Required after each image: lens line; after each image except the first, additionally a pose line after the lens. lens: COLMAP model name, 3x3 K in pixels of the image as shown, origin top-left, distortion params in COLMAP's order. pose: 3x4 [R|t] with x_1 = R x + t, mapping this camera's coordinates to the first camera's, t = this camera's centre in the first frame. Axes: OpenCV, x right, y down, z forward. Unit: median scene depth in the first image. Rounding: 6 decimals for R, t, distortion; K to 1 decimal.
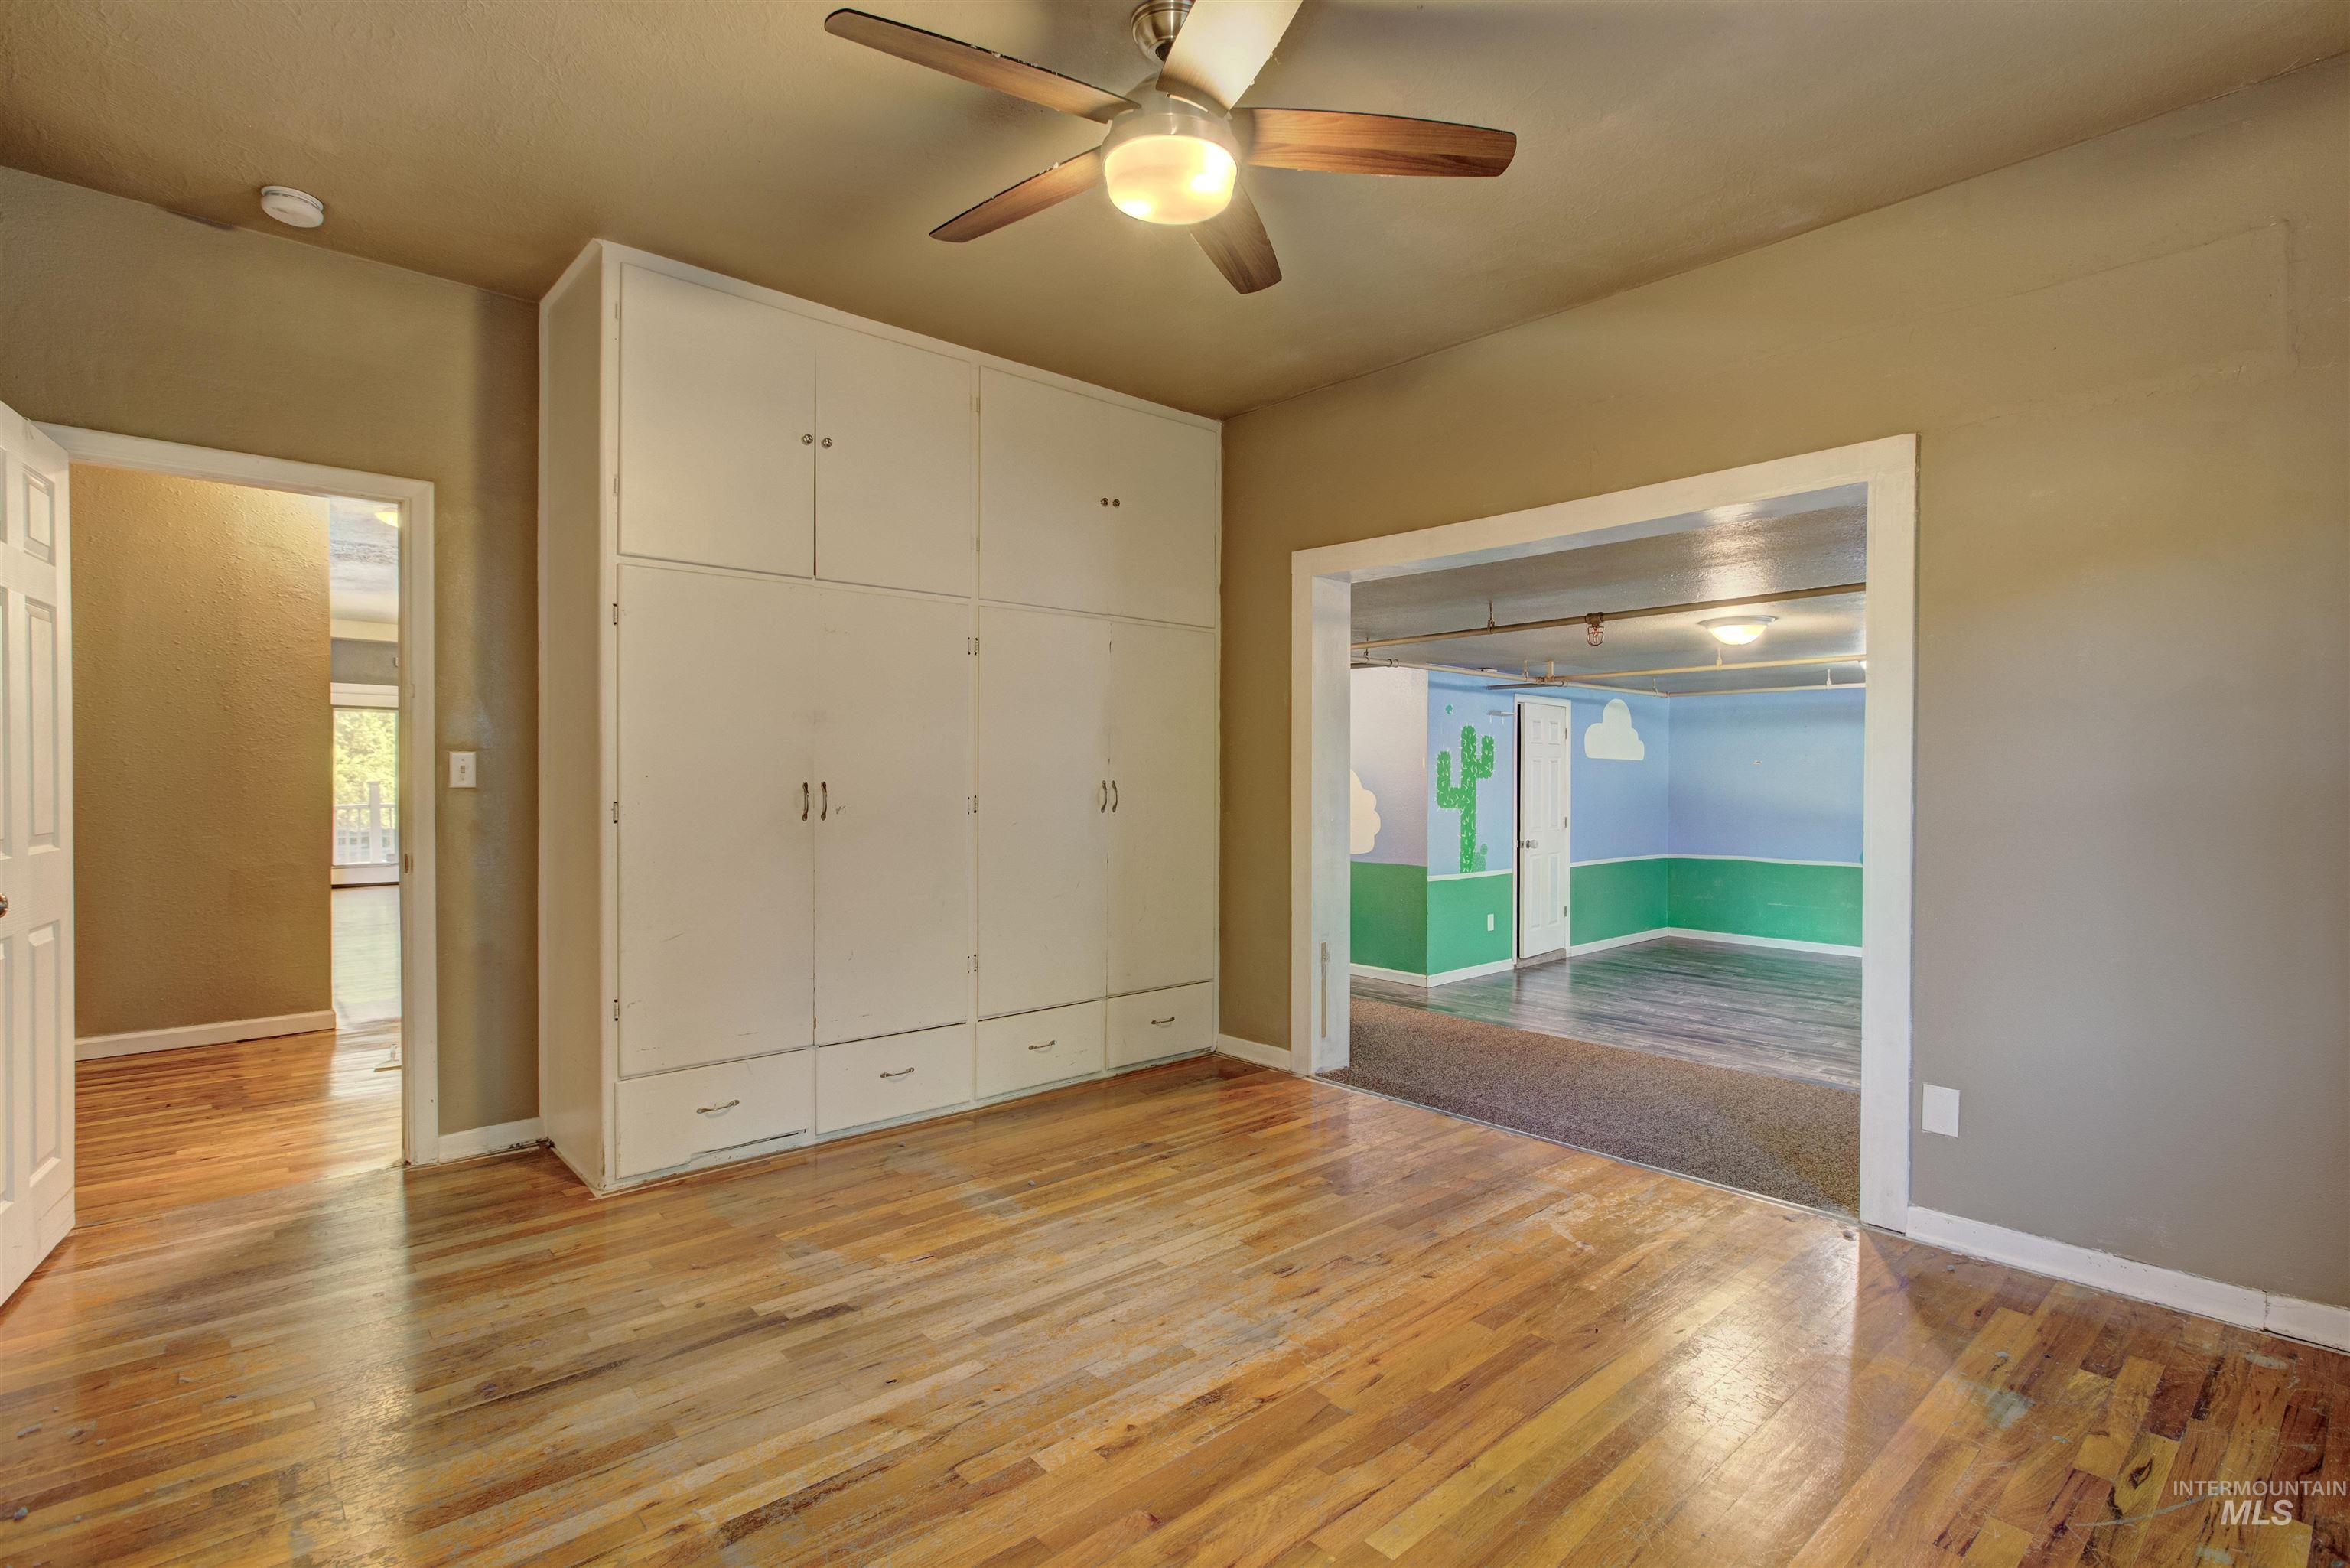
lens RADIAL K [[1083.5, 0, 1178.1], [0, 1083.5, 777.4], [0, 0, 1]] dist [-0.014501, 0.007666]
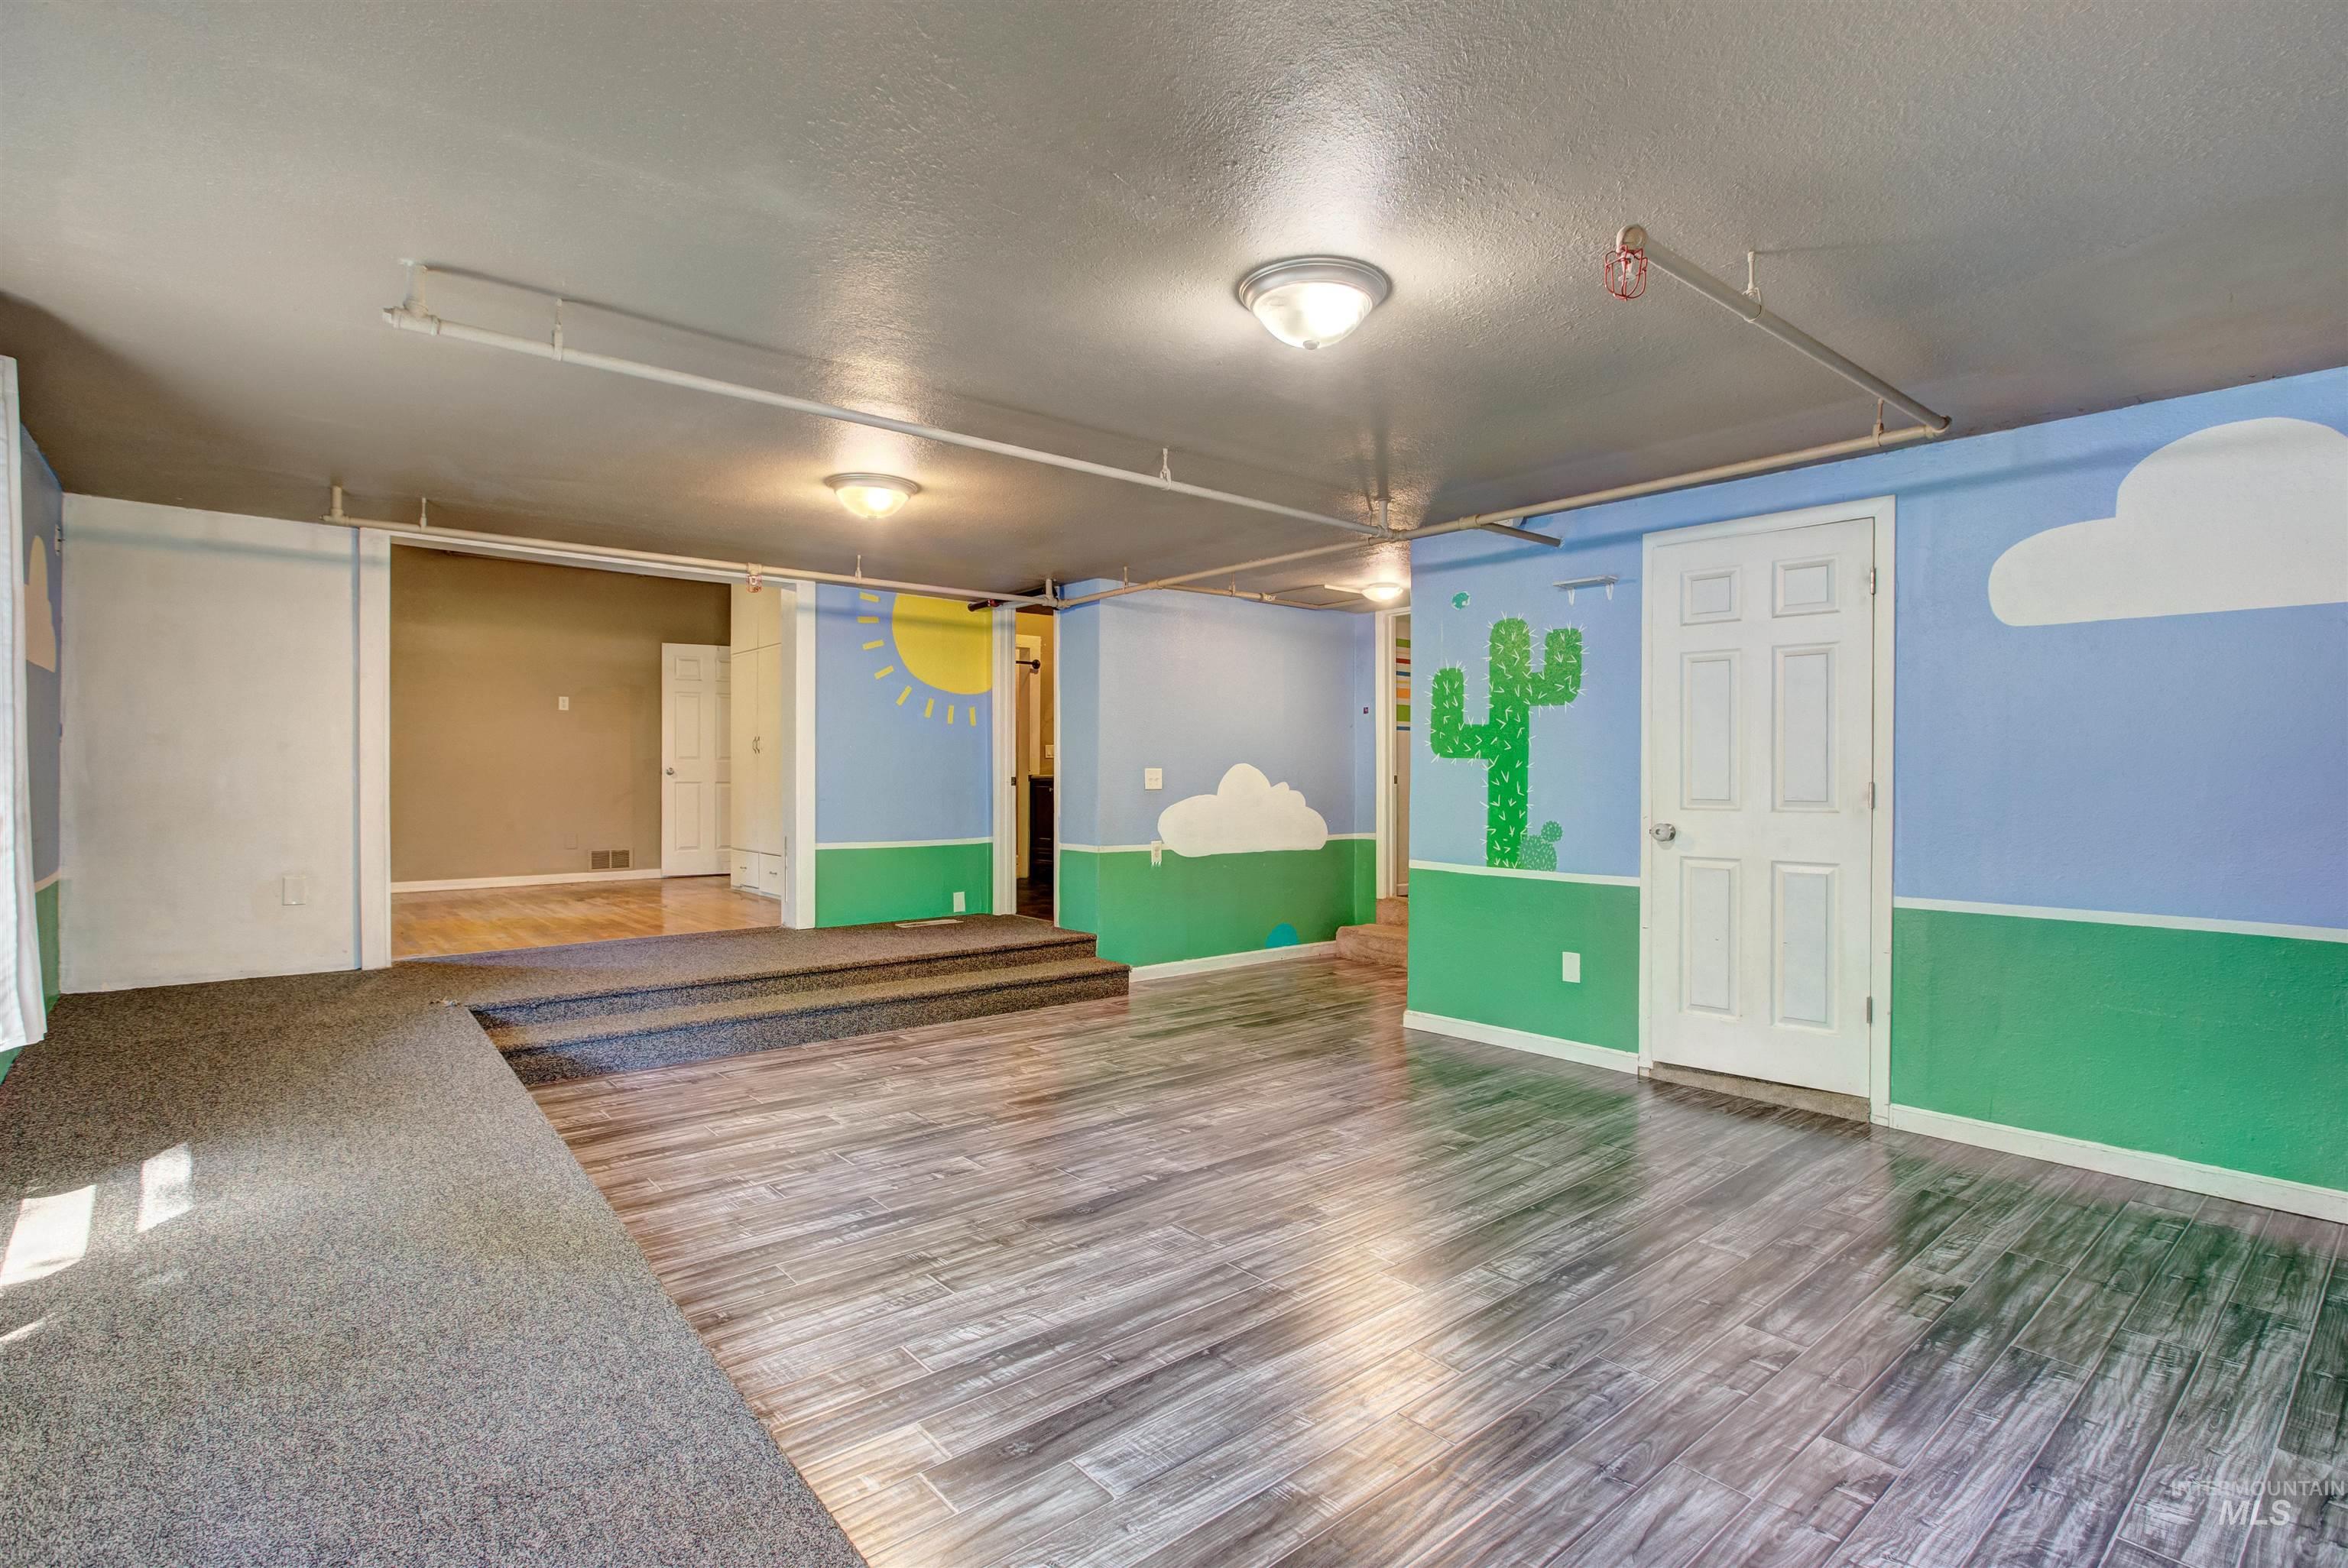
lens RADIAL K [[1073.8, 0, 1197.3], [0, 1073.8, 777.4], [0, 0, 1]] dist [-0.015340, 0.009291]
pose [[0.026310, -0.000837, -0.999653, 0.833705], [-0.001034, 0.999999, -0.000864, 0.038721], [0.999653, 0.001056, 0.026309, 0.802123]]
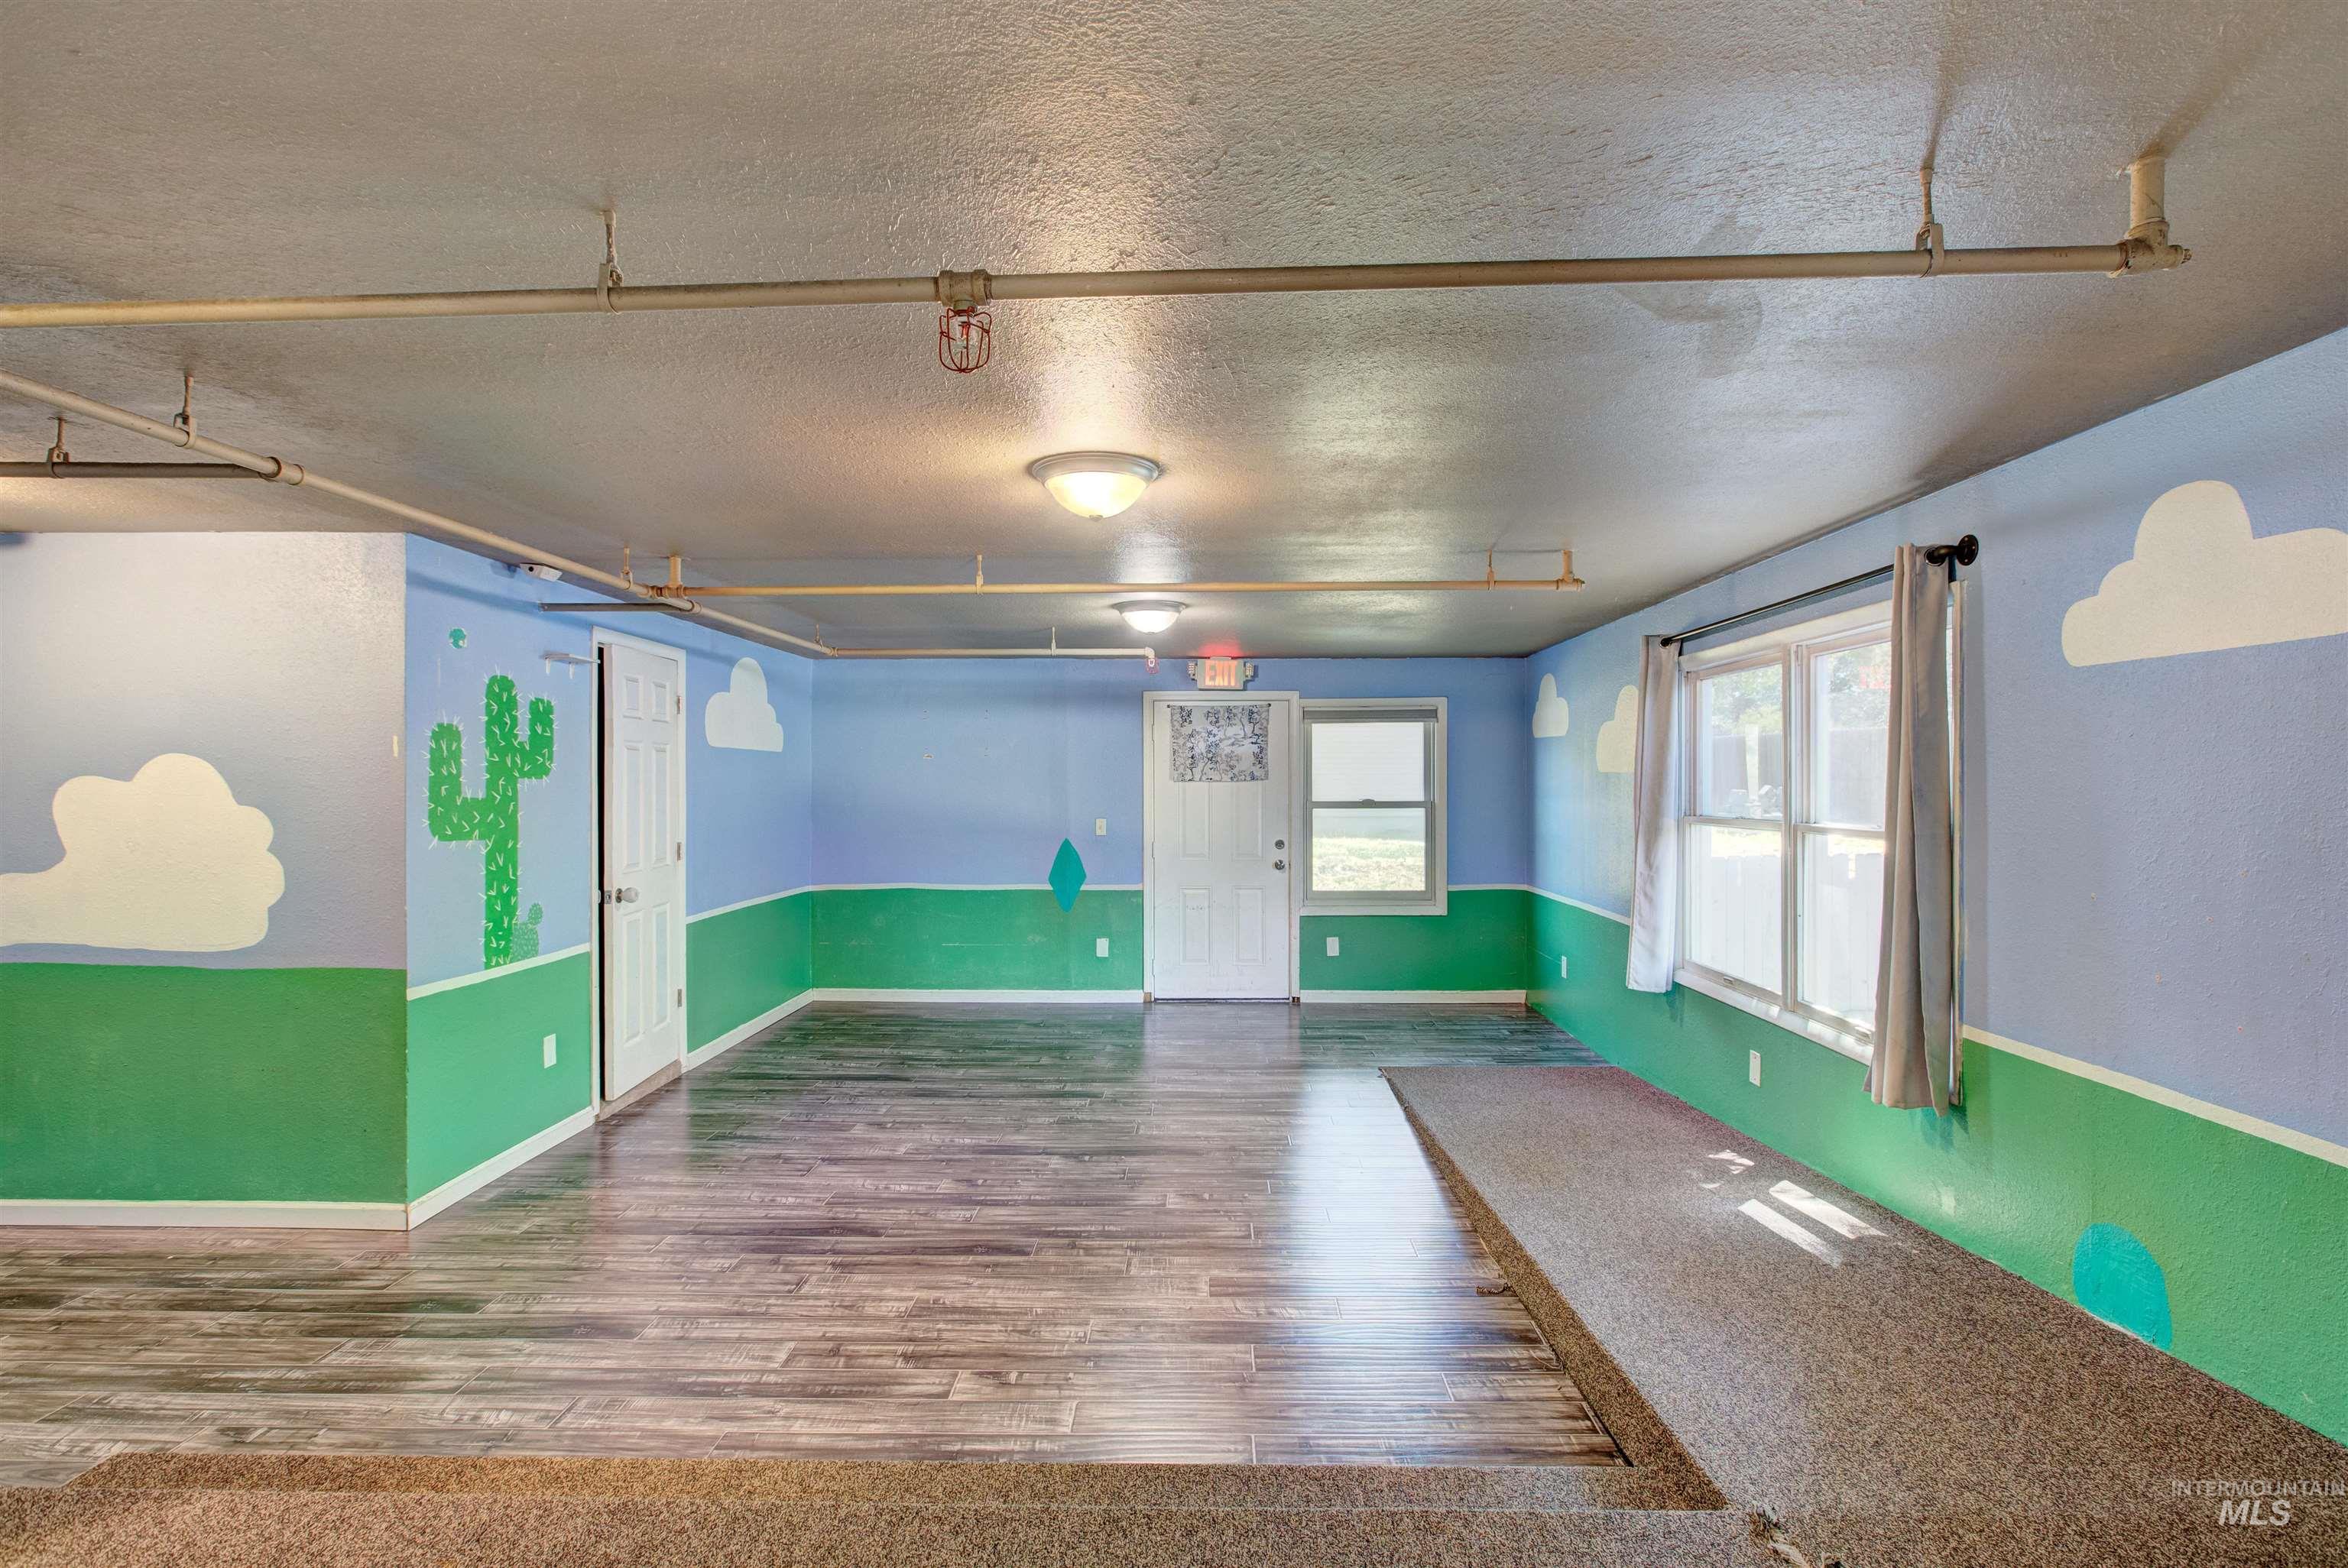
lens RADIAL K [[1114.0, 0, 1160.6], [0, 1114.0, 780.6], [0, 0, 1]] dist [-0.012313, 0.000346]
pose [[0.690378, -0.005100, 0.723430, 0.103613], [0.002896, 0.999987, 0.004285, 0.000198], [-0.723443, -0.000863, 0.690384, 0.410952]]
